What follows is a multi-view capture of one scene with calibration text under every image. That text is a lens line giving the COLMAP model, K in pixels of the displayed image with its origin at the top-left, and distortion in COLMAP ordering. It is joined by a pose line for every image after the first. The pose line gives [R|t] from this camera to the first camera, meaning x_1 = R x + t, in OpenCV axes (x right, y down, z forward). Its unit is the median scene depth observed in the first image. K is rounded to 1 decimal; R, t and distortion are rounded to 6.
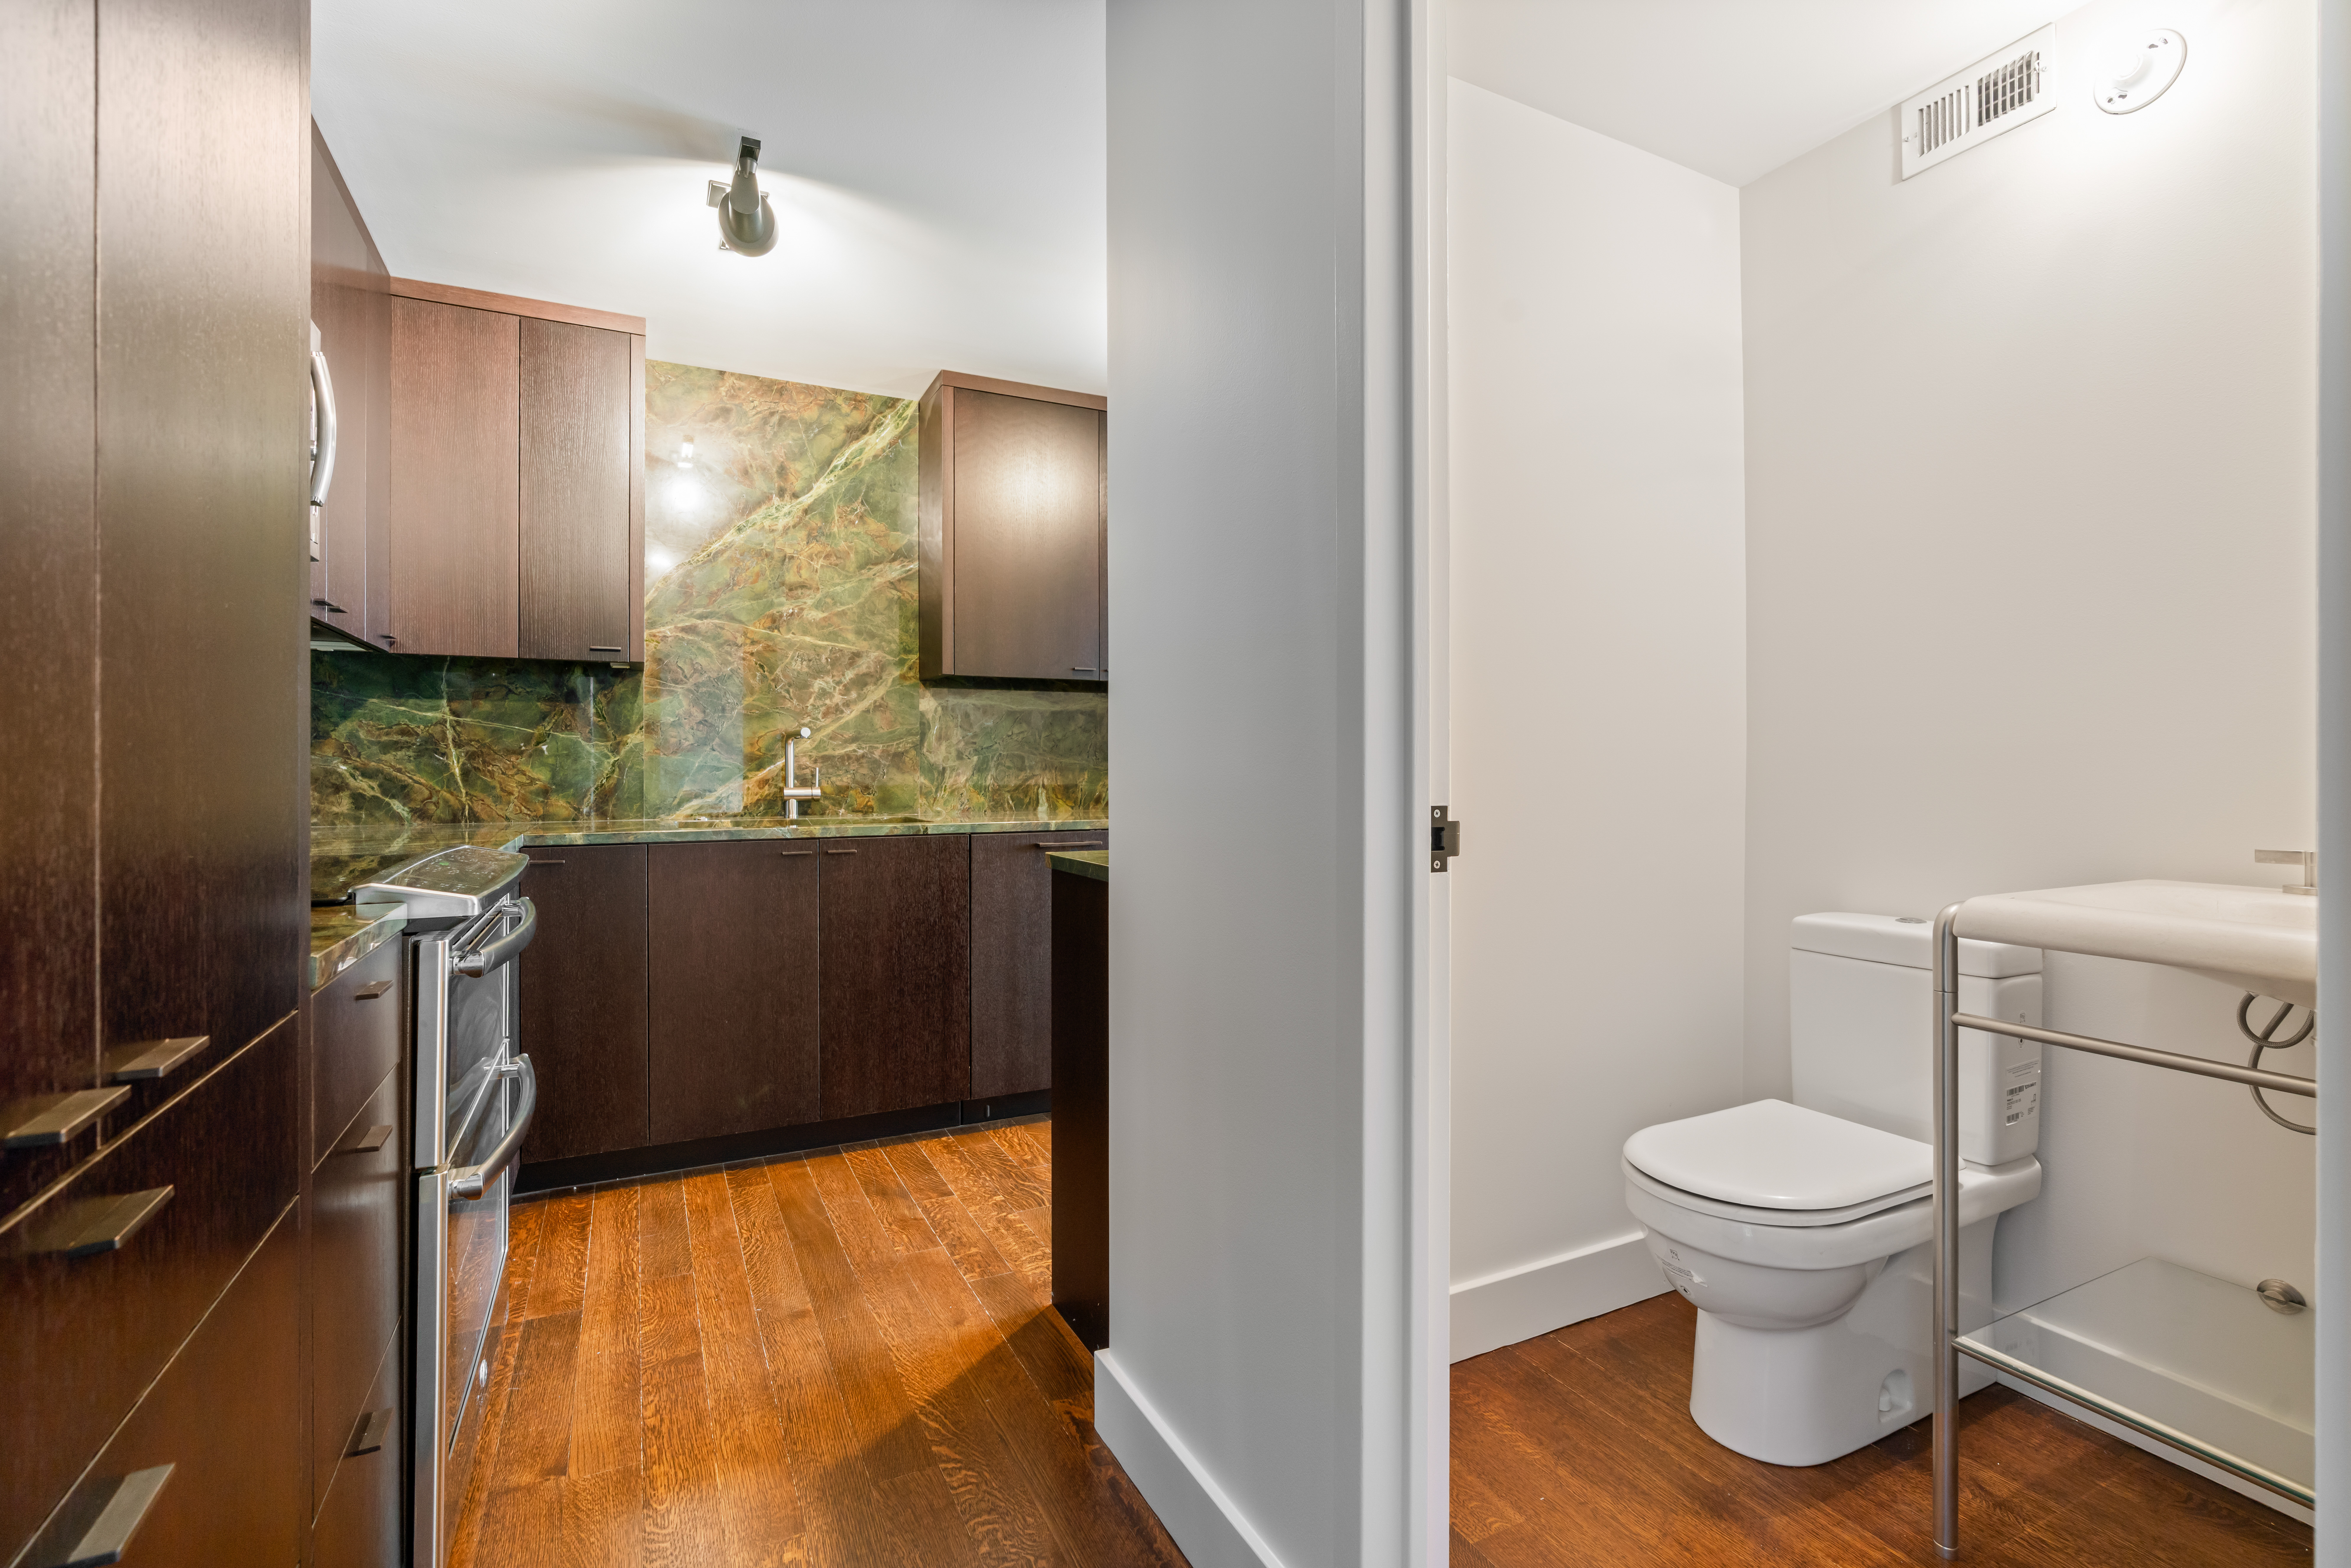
lens RADIAL K [[1081.8, 0, 1187.9], [0, 1081.8, 763.7], [0, 0, 1]] dist [-0.010173, 0.005050]
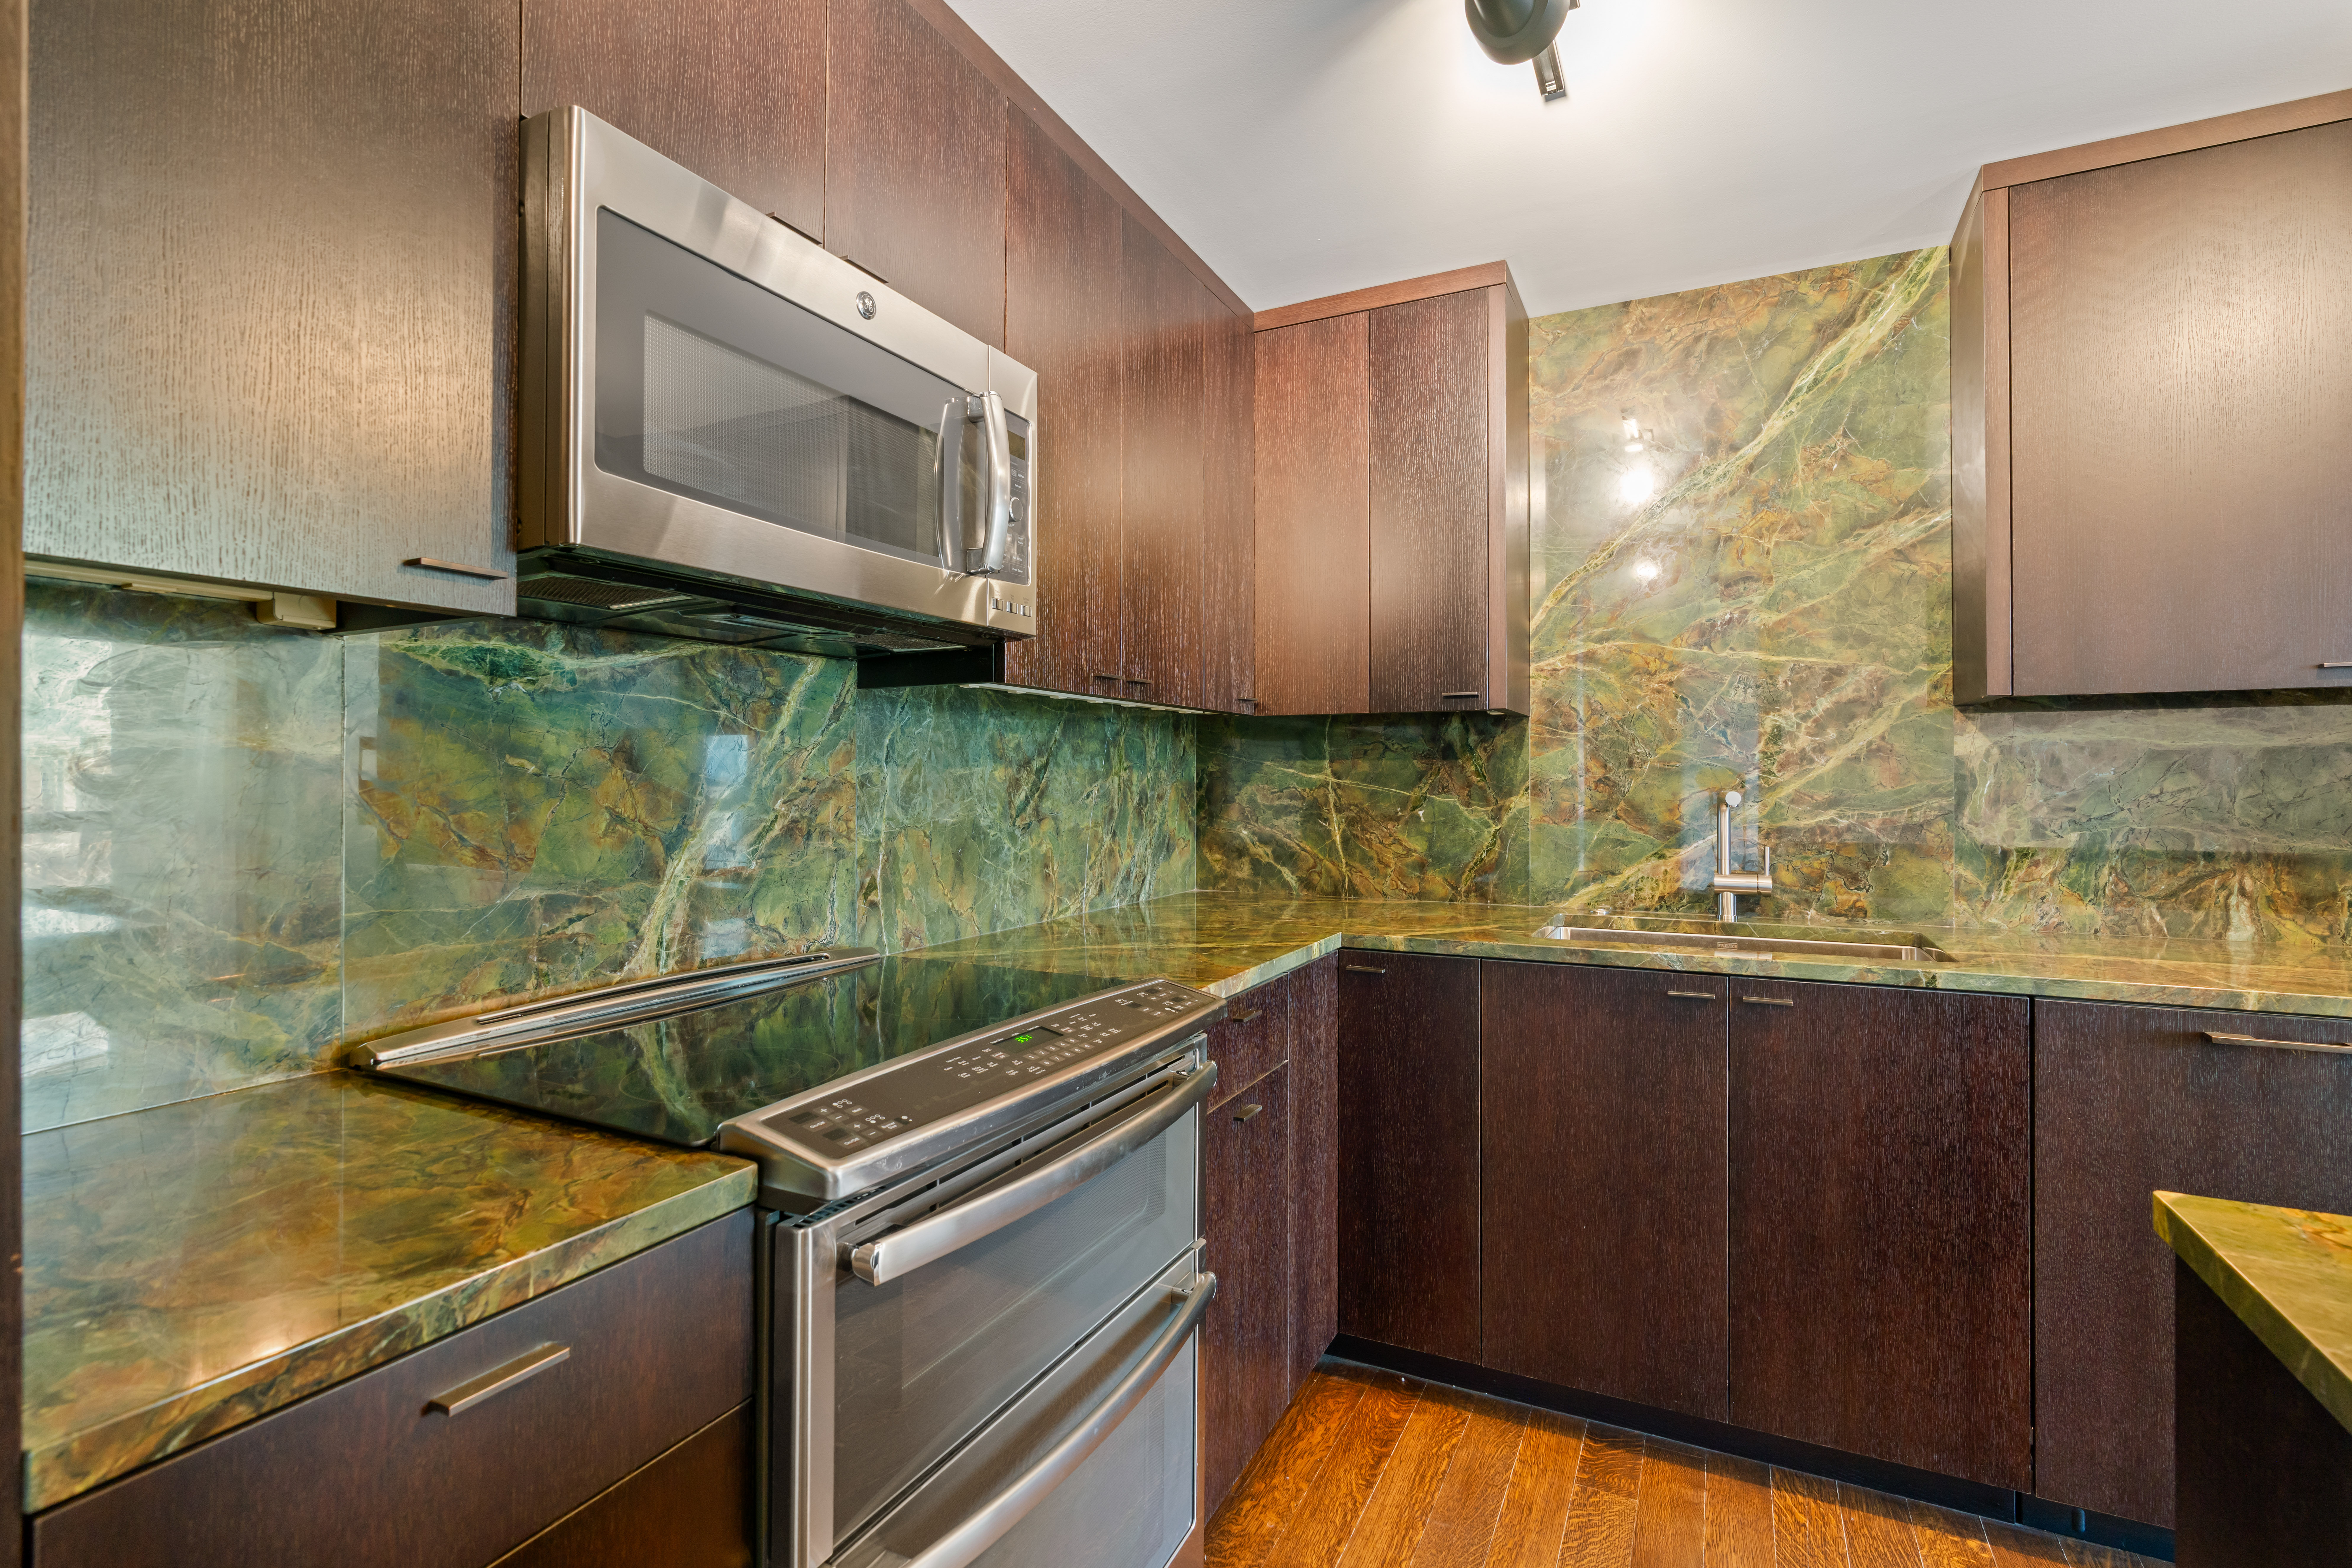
lens RADIAL K [[1082.2, 0, 1177.8], [0, 1082.2, 777.8], [0, 0, 1]] dist [-0.010173, 0.005050]
pose [[0.590197, -0.001361, -0.807258, -0.021091], [0.000690, 0.999999, -0.001182, -0.042179], [0.807259, 0.000141, 0.590197, 0.343265]]
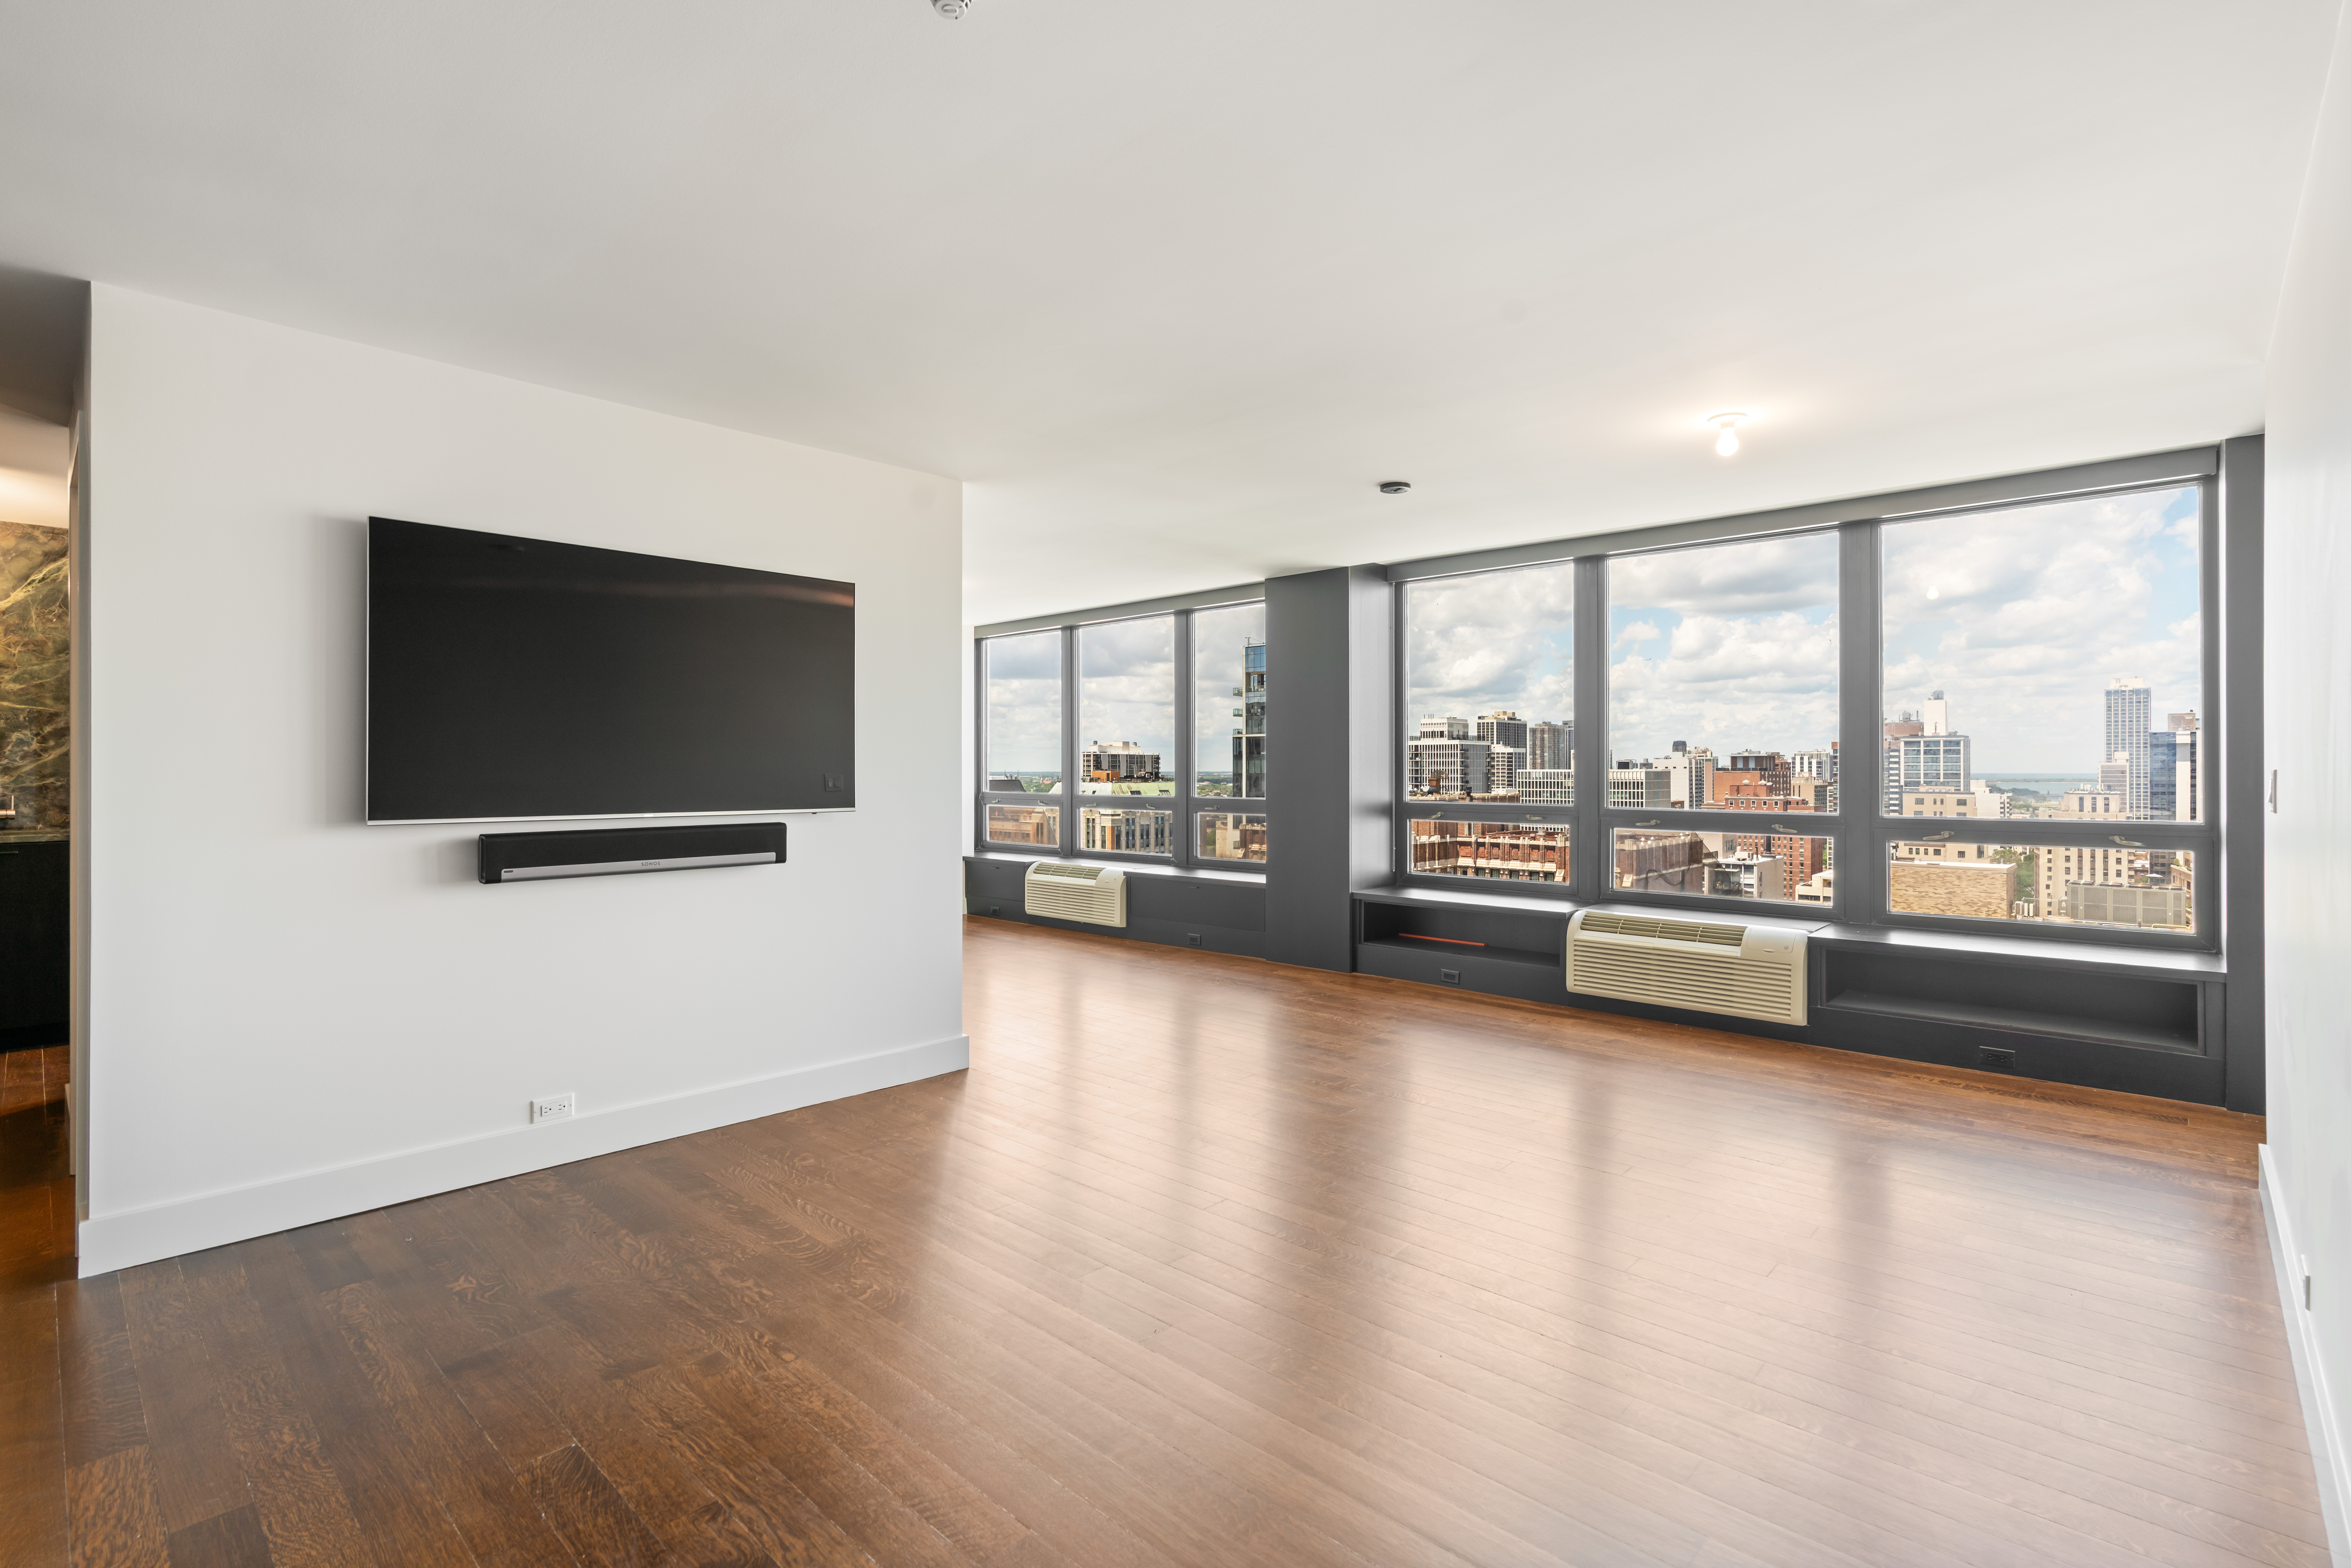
lens RADIAL K [[1081.8, 0, 1186.9], [0, 1081.8, 766.3], [0, 0, 1]] dist [-0.010173, 0.005050]
pose [[0.938072, -0.000223, 0.346441, 0.667565], [0.001209, 0.999996, -0.002630, -0.031825], [-0.346439, 0.002886, 0.938068, -0.930854]]
